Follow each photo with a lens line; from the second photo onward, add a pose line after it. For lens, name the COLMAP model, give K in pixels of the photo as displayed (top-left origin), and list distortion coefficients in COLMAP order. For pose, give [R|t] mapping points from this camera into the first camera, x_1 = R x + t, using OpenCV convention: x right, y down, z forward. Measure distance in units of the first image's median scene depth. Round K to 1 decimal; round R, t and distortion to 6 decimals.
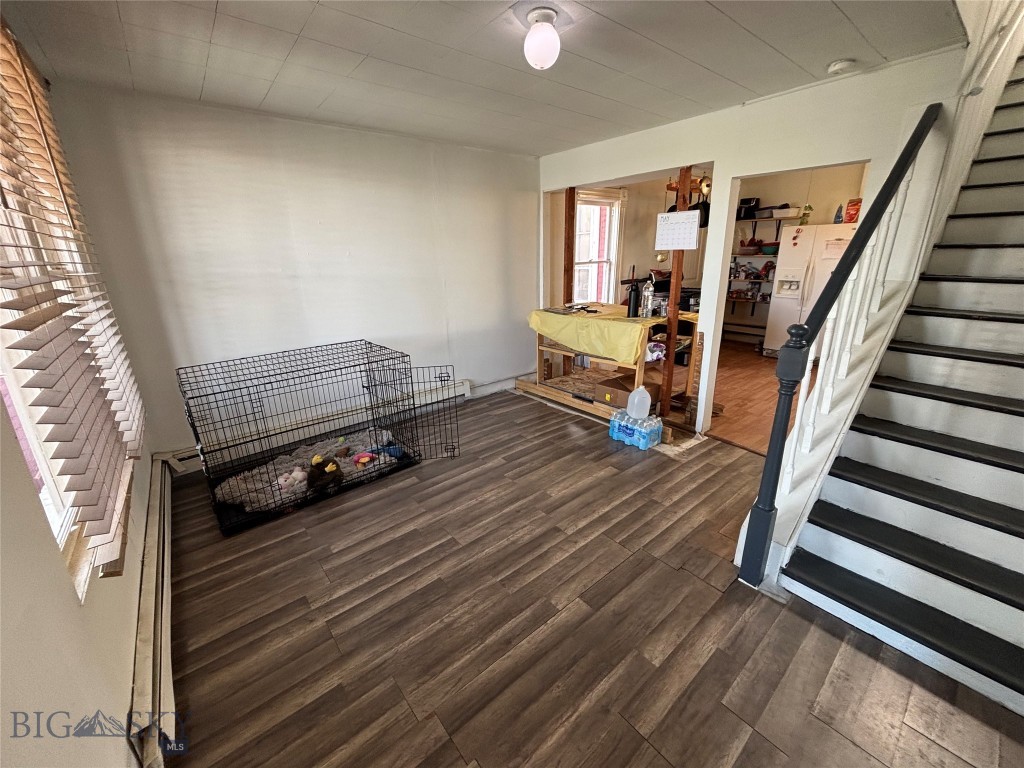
lens RADIAL K [[409.3, 0, 511.3], [0, 409.3, 380.7], [0, 0, 1]] dist [0.002464, 0.000076]
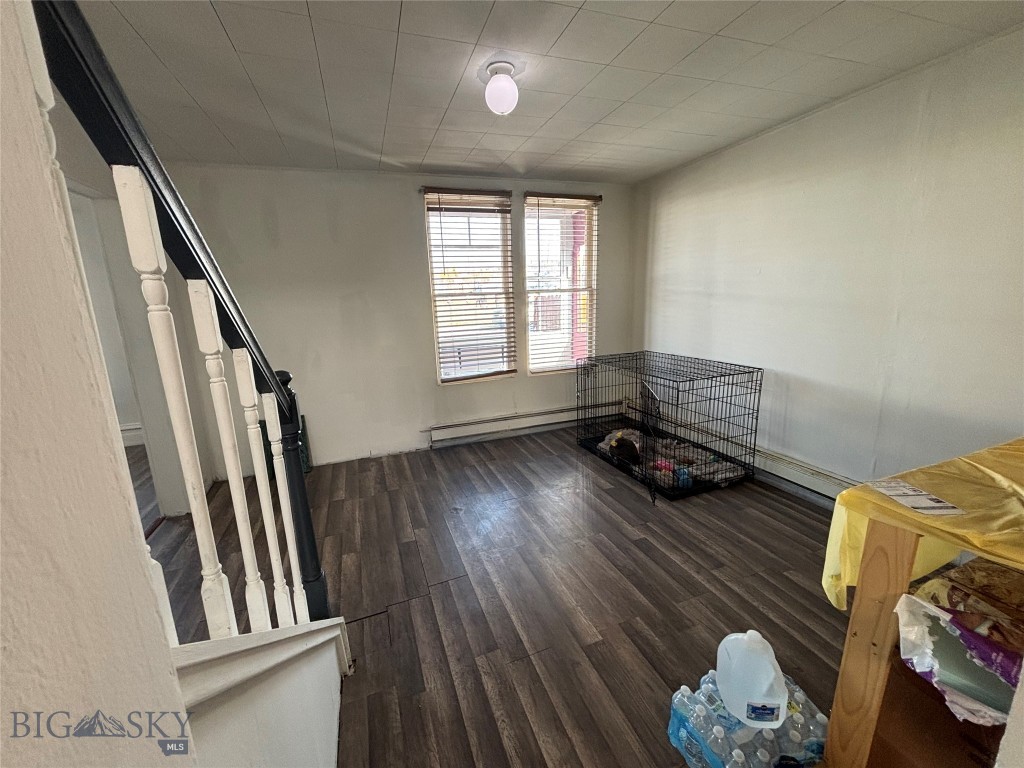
lens RADIAL K [[416.0, 0, 512.0], [0, 416.0, 384.0], [0, 0, 1]] dist [-0.000577, -0.000042]
pose [[-0.329509, 0.234975, -0.914446, 1.002988], [-0.242799, 0.914874, 0.322574, -0.379112], [0.912399, 0.328317, -0.244408, 1.238082]]
